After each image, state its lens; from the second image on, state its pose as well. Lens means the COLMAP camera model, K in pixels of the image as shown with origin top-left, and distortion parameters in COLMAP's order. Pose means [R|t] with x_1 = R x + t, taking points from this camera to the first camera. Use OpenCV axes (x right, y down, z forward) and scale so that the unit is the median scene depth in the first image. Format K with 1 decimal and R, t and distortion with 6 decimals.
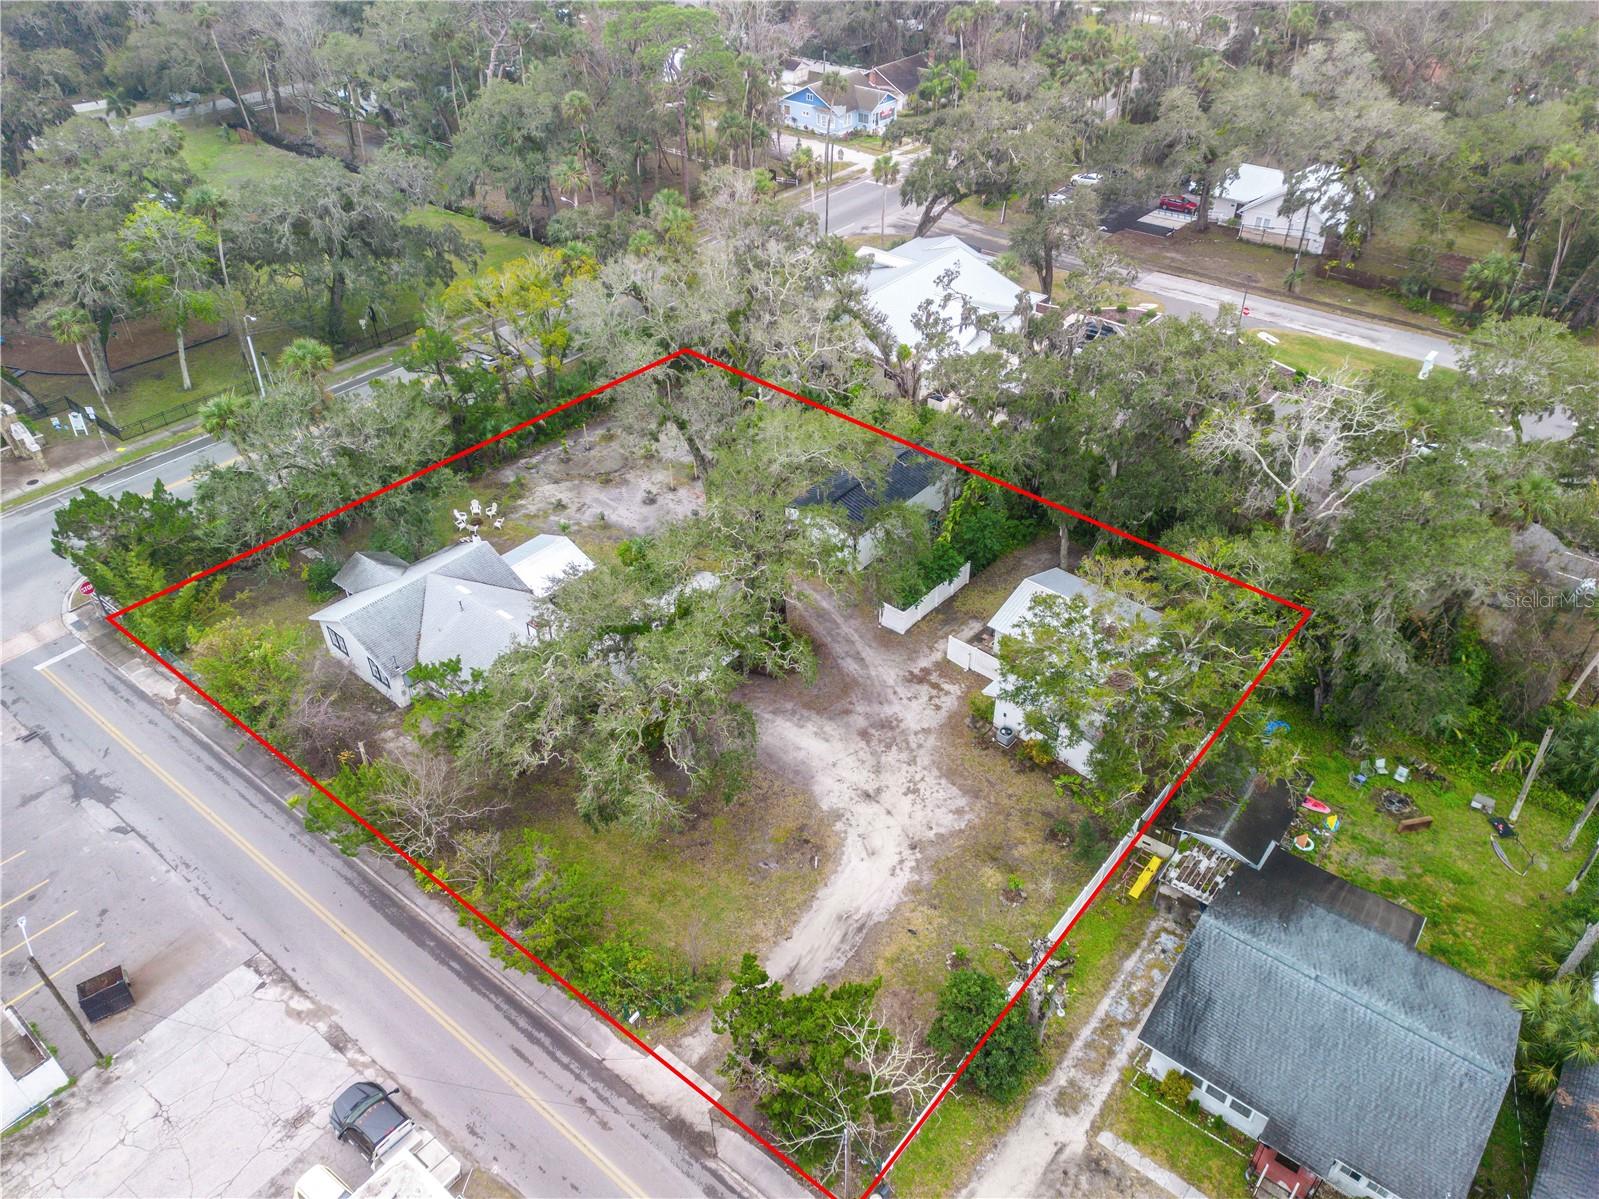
lens RADIAL K [[1129.2, 0, 799.5], [0, 1129.2, 599.5], [0, 0, 1]] dist [0.076883, -0.075720]
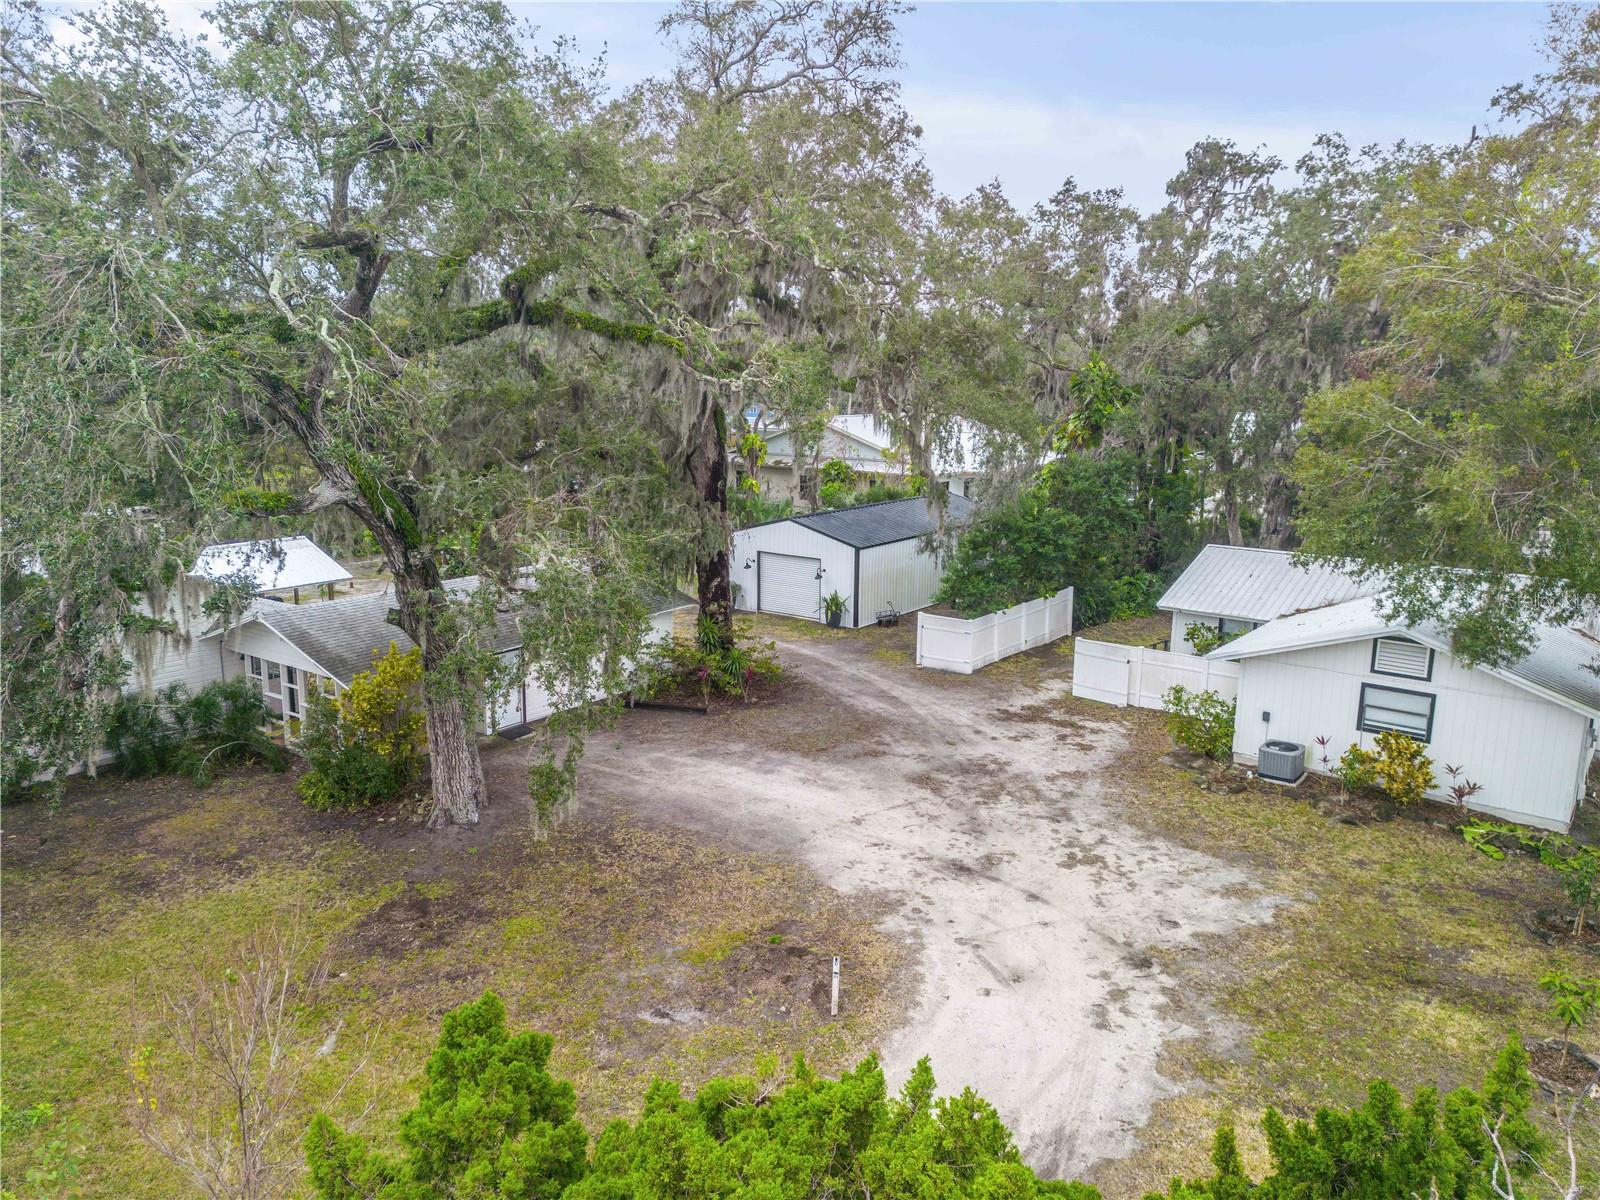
lens RADIAL K [[1129.9, 0, 800.0], [0, 1129.9, 600.0], [0, 0, 1]] dist [0.076883, -0.075720]
pose [[0.998507, 0.001038, 0.054618, -0.009836], [0.023089, 0.898108, -0.439168, 0.255811], [-0.049509, 0.439774, 0.896743, 0.656587]]
